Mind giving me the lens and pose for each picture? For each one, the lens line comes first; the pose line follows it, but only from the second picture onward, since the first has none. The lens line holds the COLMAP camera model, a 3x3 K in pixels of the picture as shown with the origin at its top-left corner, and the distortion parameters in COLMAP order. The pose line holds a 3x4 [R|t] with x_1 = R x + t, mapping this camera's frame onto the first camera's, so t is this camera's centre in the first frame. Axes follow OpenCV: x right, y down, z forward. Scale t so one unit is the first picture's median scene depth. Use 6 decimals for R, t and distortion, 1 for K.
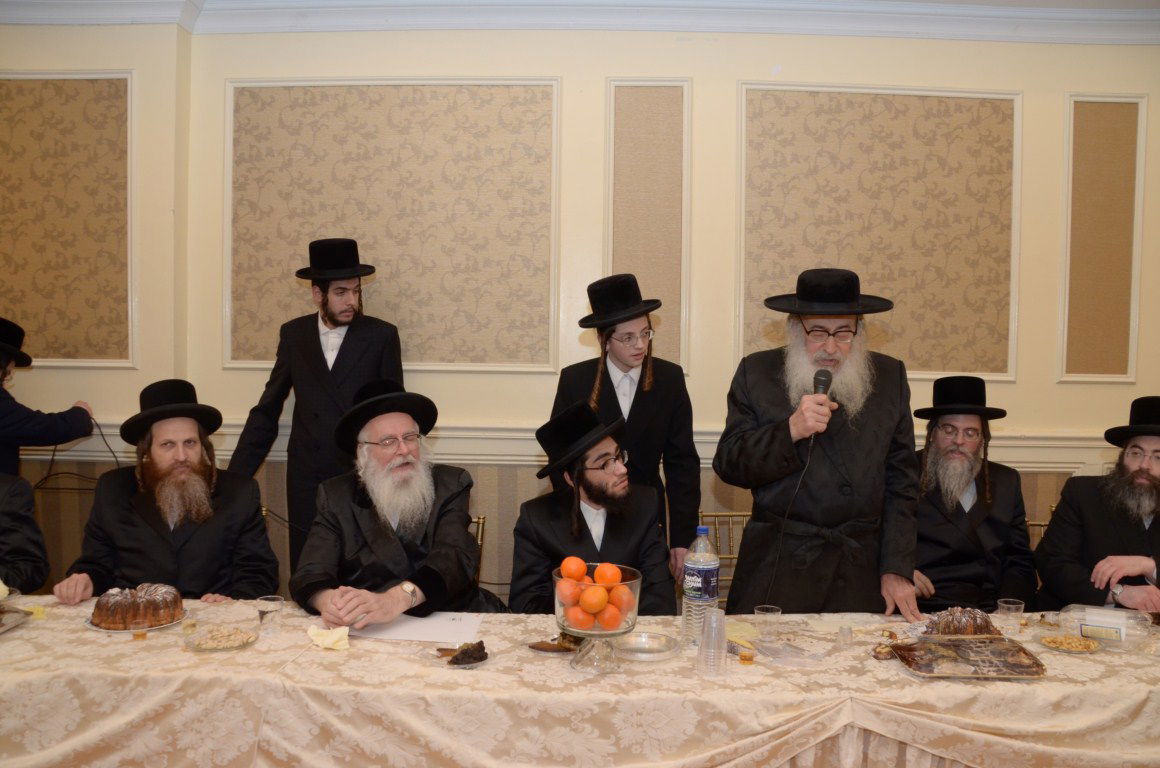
lens RADIAL K [[927.3, 0, 606.3], [0, 927.3, 386.2], [0, 0, 1]] dist [-0.175643, 0.158011]
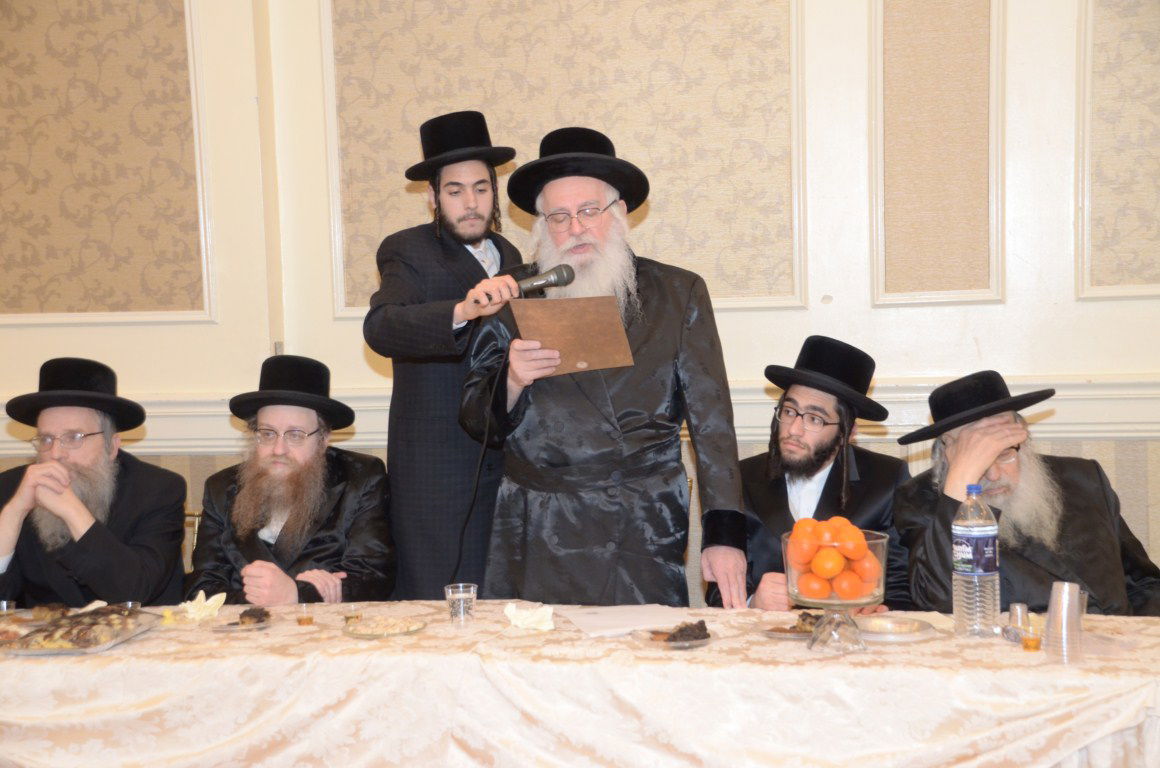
lens RADIAL K [[1824.8, 0, 580.0], [0, 1824.8, 384.0], [0, 0, 1]] dist [0.286251, 1.095194]
pose [[0.978440, -0.030005, -0.204338, 0.062374], [0.033836, 0.999311, 0.015283, 0.016883], [0.203739, -0.021868, 0.978781, -0.396753]]
